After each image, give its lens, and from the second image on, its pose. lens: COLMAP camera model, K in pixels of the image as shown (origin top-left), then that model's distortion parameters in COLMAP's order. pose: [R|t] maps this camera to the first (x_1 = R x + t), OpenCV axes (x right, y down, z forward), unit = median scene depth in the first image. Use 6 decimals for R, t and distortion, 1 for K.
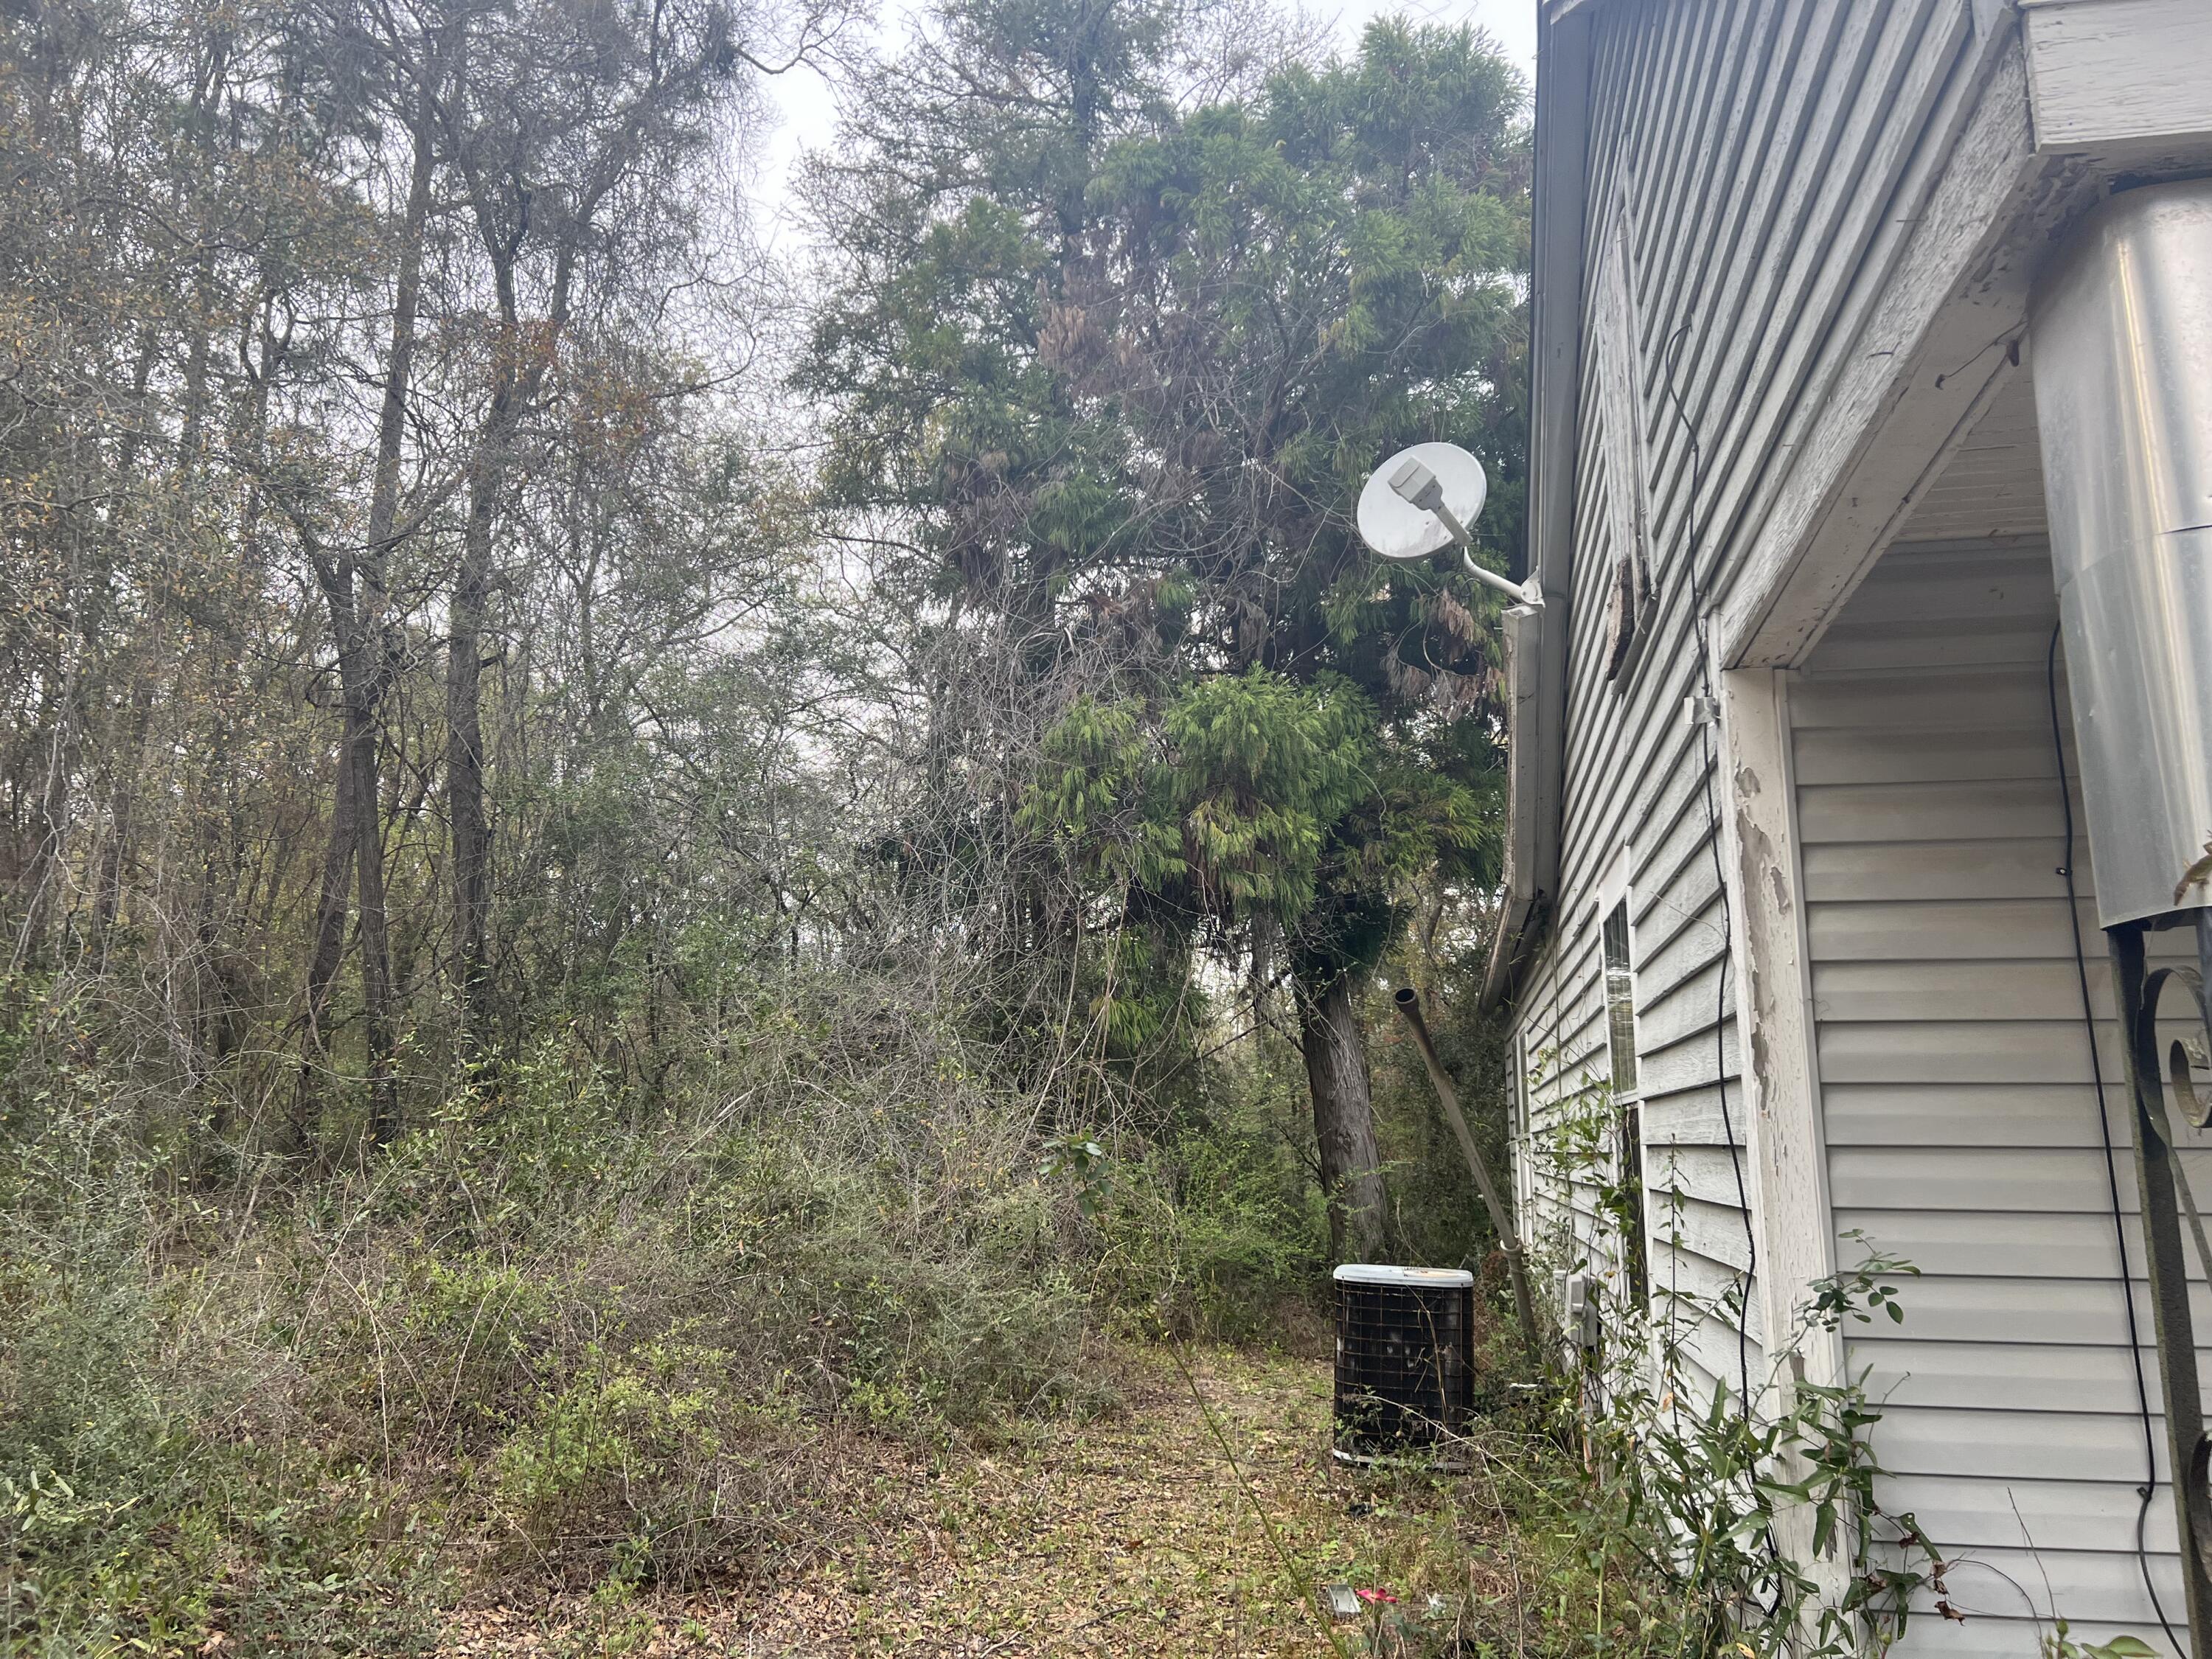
lens RADIAL K [[1675.5, 0, 1106.2], [0, 1675.5, 831.1], [0, 0, 1]] dist [0.007706, 0.001937]
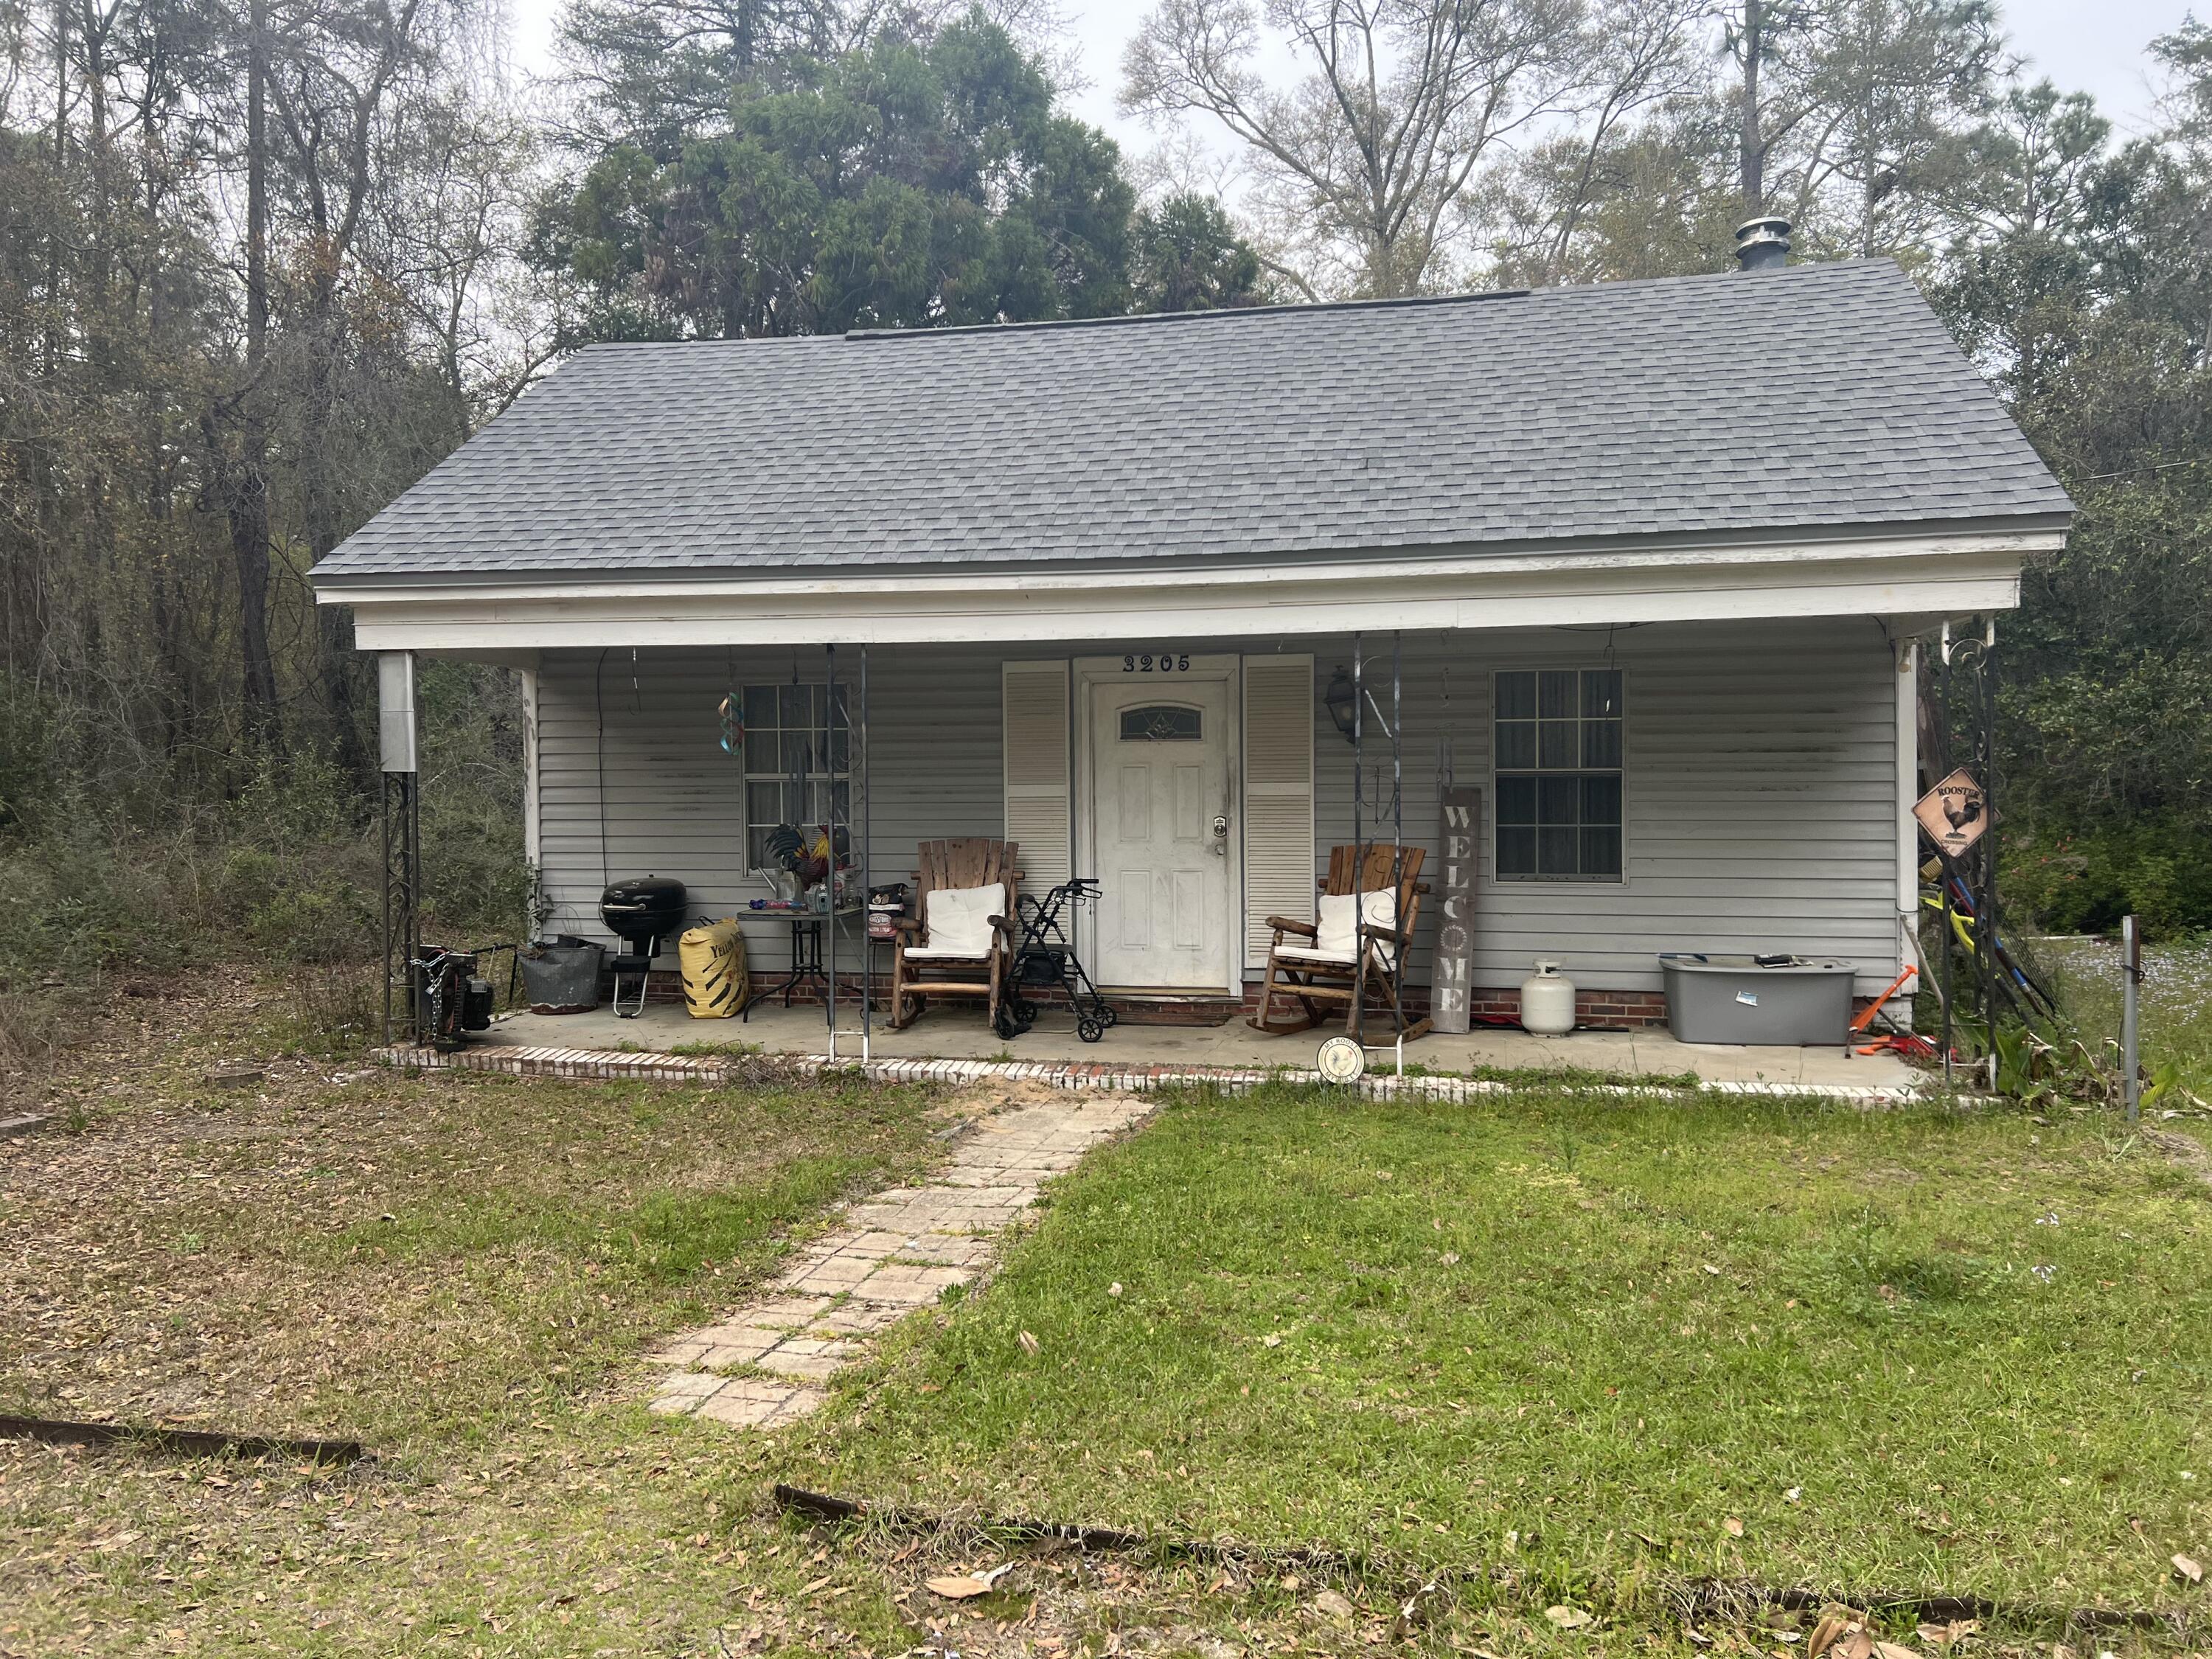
lens RADIAL K [[1675.5, 0, 1106.0], [0, 1675.5, 829.7], [0, 0, 1]] dist [0.007706, 0.001937]
pose [[0.999718, -0.020637, -0.011743, 1.691324], [0.022835, 0.971173, 0.237278, -0.600263], [0.006508, -0.237479, 0.971371, -2.575298]]
